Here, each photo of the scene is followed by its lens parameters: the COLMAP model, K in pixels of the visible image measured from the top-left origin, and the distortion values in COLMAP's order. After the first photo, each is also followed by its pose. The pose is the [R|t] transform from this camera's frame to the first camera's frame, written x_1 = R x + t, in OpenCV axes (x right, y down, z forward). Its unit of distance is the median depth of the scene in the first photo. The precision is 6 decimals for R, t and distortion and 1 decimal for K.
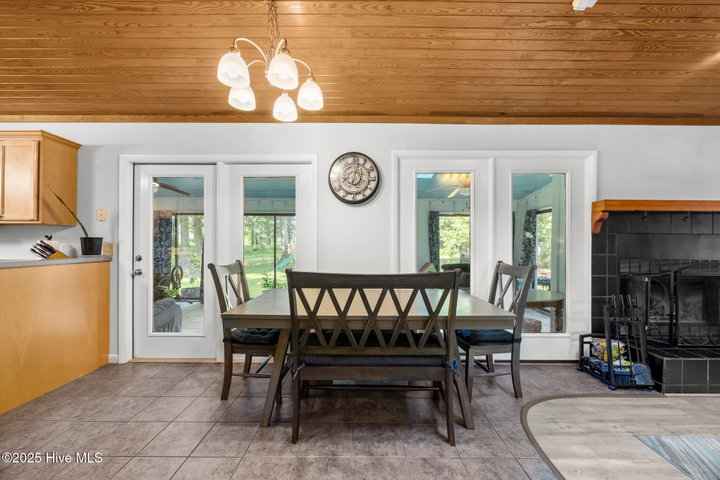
lens RADIAL K [[276.2, 0, 359.0], [0, 276.2, 248.2], [0, 0, 1]] dist [-0.004308, 0.000150]
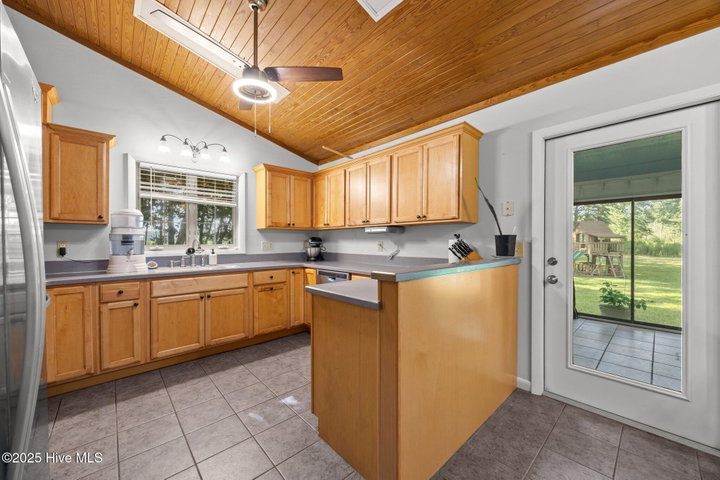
lens RADIAL K [[276.2, 0, 361.9], [0, 276.2, 241.3], [0, 0, 1]] dist [-0.004308, 0.000150]
pose [[0.684311, -0.004808, -0.729175, -0.630485], [-0.008161, 0.999865, -0.014252, -0.003969], [0.729145, 0.015703, 0.684179, 0.093459]]
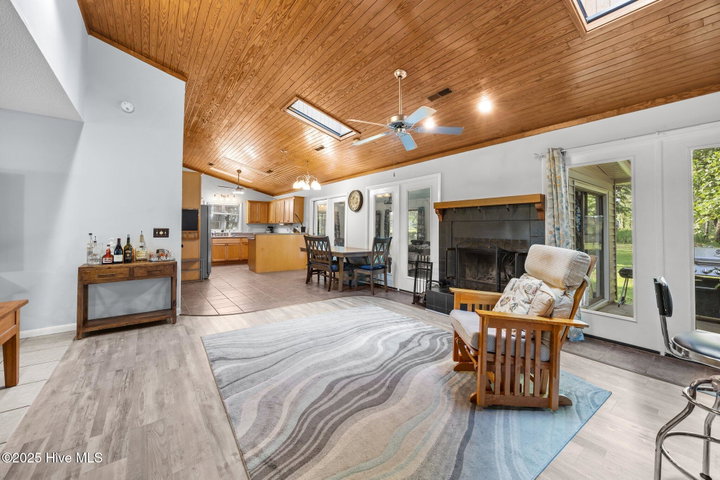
lens RADIAL K [[276.2, 0, 360.9], [0, 276.2, 226.9], [0, 0, 1]] dist [-0.004308, 0.000150]
pose [[0.618448, -0.007563, -0.785790, 1.847426], [-0.016173, 0.999619, -0.022350, 0.023299], [0.785659, 0.026530, 0.618090, -0.419234]]
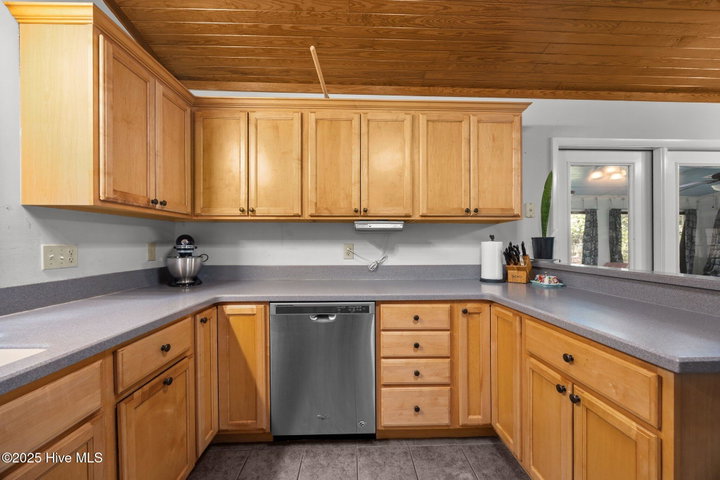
lens RADIAL K [[276.2, 0, 360.5], [0, 276.2, 243.8], [0, 0, 1]] dist [-0.004308, 0.000150]
pose [[0.999018, -0.005015, 0.044016, -1.495474], [0.005653, 0.999881, -0.014378, -0.010669], [-0.043939, 0.014613, 0.998927, 0.203512]]
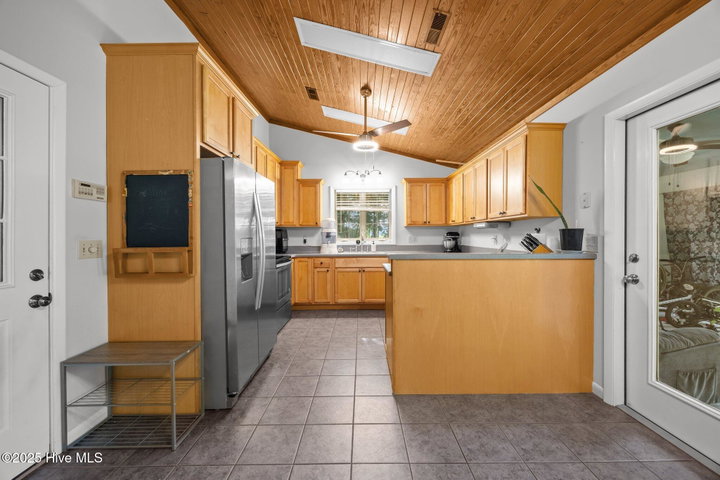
lens RADIAL K [[276.2, 0, 361.8], [0, 276.2, 233.4], [0, 0, 1]] dist [-0.004308, 0.000150]
pose [[0.012295, -0.013253, -0.999837, -0.149230], [-0.012742, 0.999829, -0.013410, -0.006487], [0.999843, 0.012905, 0.012124, 0.348814]]
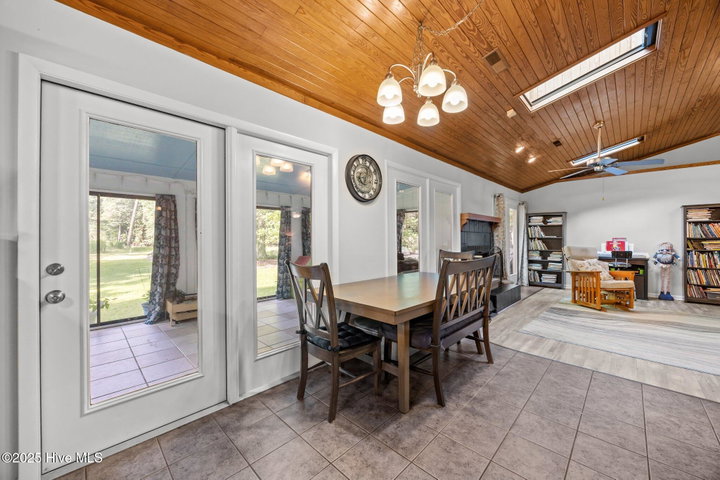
lens RADIAL K [[276.2, 0, 361.1], [0, 276.2, 238.8], [0, 0, 1]] dist [-0.004308, 0.000150]
pose [[0.692830, -0.005696, 0.721078, -0.809055], [0.016038, 0.999843, -0.007512, -0.006710], [-0.720922, 0.016769, 0.692813, 0.255688]]
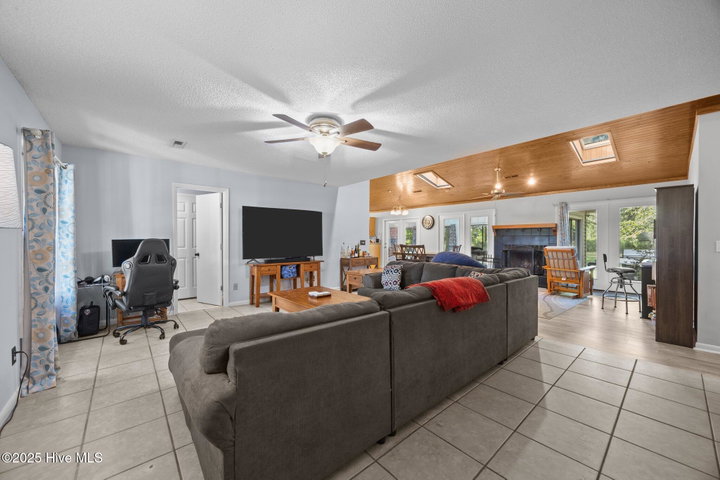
lens RADIAL K [[276.2, 0, 352.7], [0, 276.2, 239.6], [0, 0, 1]] dist [-0.004308, 0.000150]
pose [[0.655613, -0.004914, -0.755081, 2.079647], [-0.014284, 0.999719, -0.018908, 0.062396], [0.754962, 0.023182, 0.655359, -2.169439]]
